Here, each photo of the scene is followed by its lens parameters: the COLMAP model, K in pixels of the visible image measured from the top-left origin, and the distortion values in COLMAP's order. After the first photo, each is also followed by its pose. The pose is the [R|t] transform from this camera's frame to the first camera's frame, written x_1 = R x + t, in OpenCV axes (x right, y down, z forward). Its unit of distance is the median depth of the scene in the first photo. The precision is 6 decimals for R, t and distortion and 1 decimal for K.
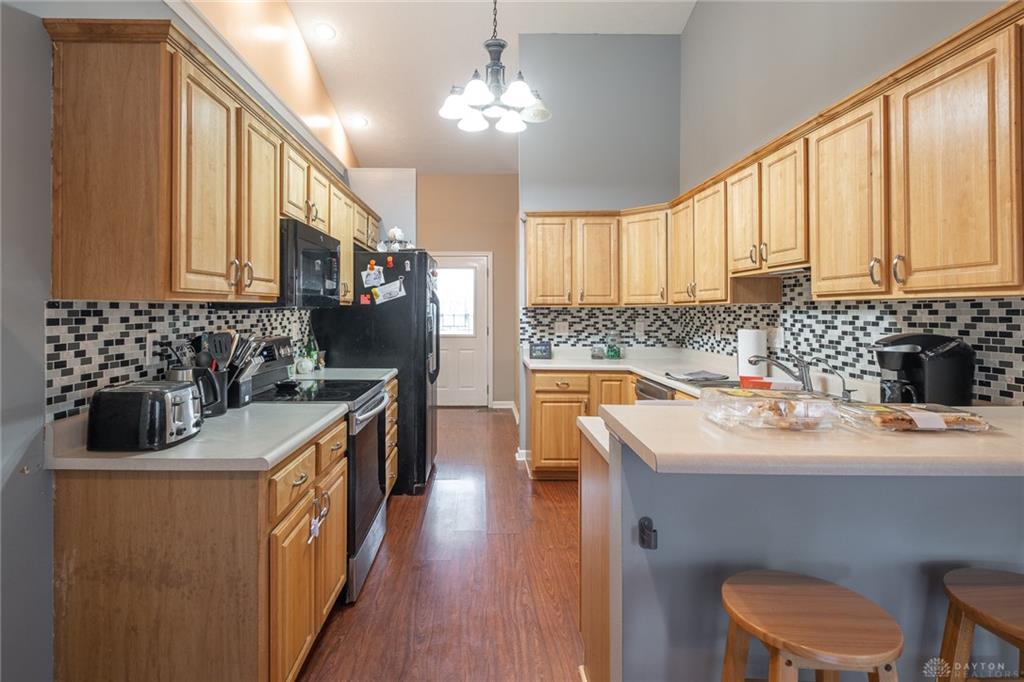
lens RADIAL K [[524.0, 0, 491.0], [0, 524.0, 311.4], [0, 0, 1]] dist [-0.000703, -0.000006]
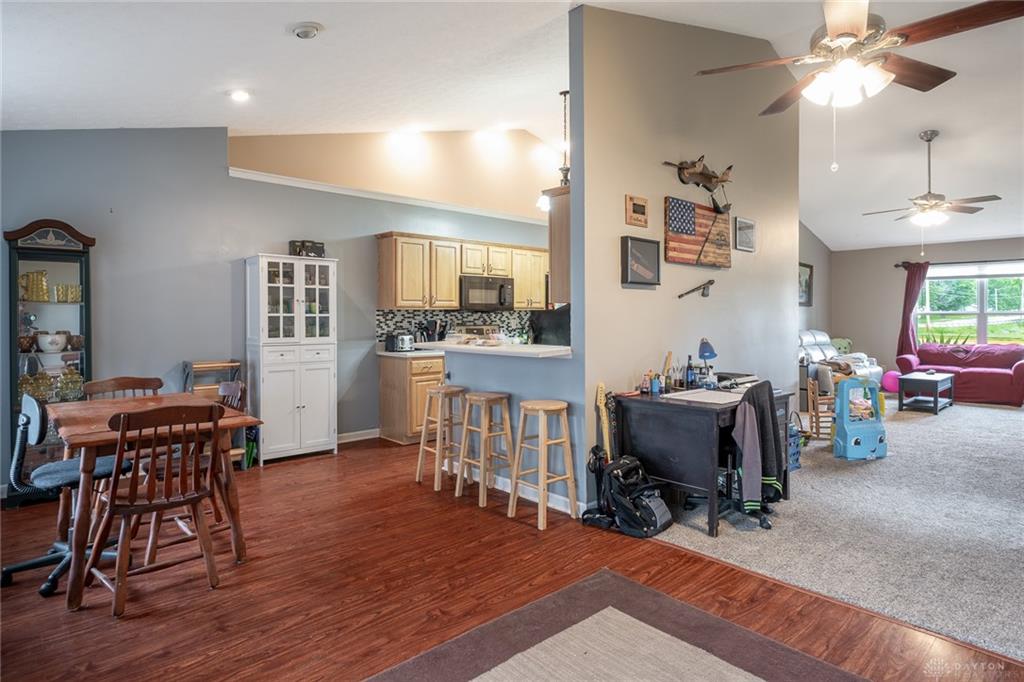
lens RADIAL K [[552.9, 0, 511.0], [0, 552.9, 318.4], [0, 0, 1]] dist [-0.022931, -0.001480]
pose [[0.656606, 0.001140, -0.754233, 1.656144], [-0.001011, 0.999999, 0.000631, 0.023578], [0.754233, 0.000348, 0.656606, -0.523340]]
